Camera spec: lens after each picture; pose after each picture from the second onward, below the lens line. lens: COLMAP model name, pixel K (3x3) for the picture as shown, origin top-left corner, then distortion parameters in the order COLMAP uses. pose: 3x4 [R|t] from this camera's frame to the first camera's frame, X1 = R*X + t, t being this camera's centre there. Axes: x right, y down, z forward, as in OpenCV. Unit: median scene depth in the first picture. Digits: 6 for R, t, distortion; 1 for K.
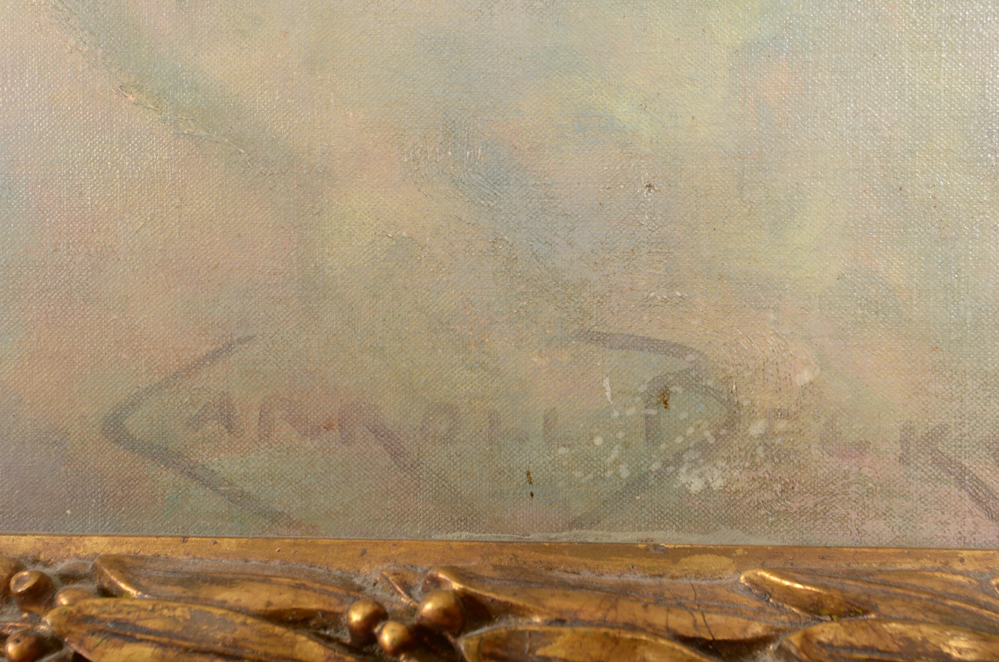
lens RADIAL K [[1453.8, 0, 503.2], [0, 1453.8, 330.1], [0, 0, 1]] dist [0.009586, 0.000000]
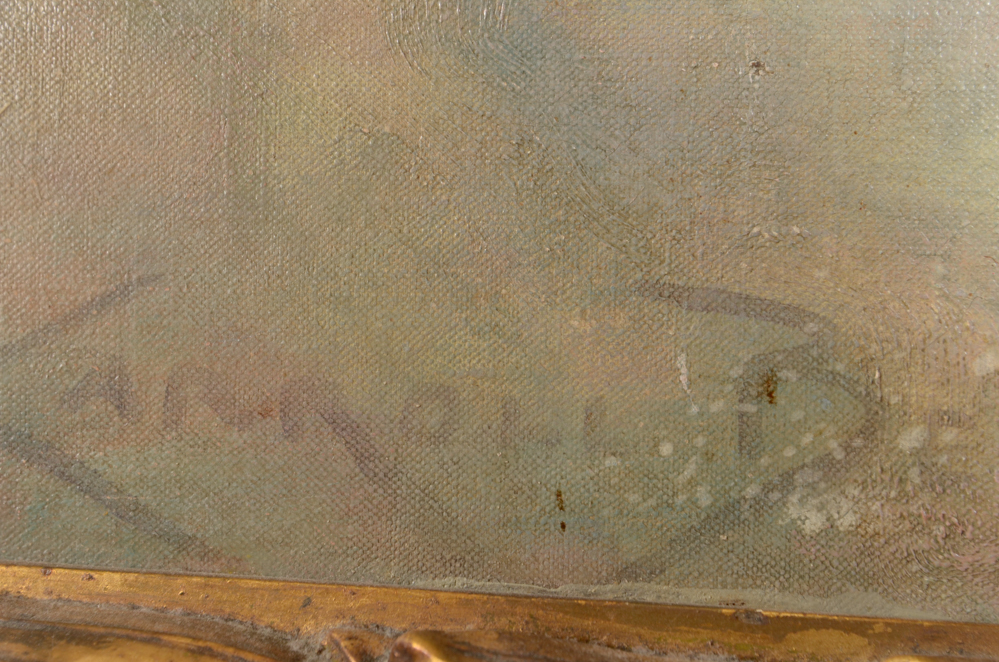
lens RADIAL K [[1453.8, 0, 494.3], [0, 1453.8, 331.1], [0, 0, 1]] dist [0.009586, 0.000000]
pose [[0.998198, 0.035583, -0.048319, 0.017458], [-0.036309, 0.999239, -0.014234, 0.034825], [0.047775, 0.015963, 0.998731, 0.334441]]
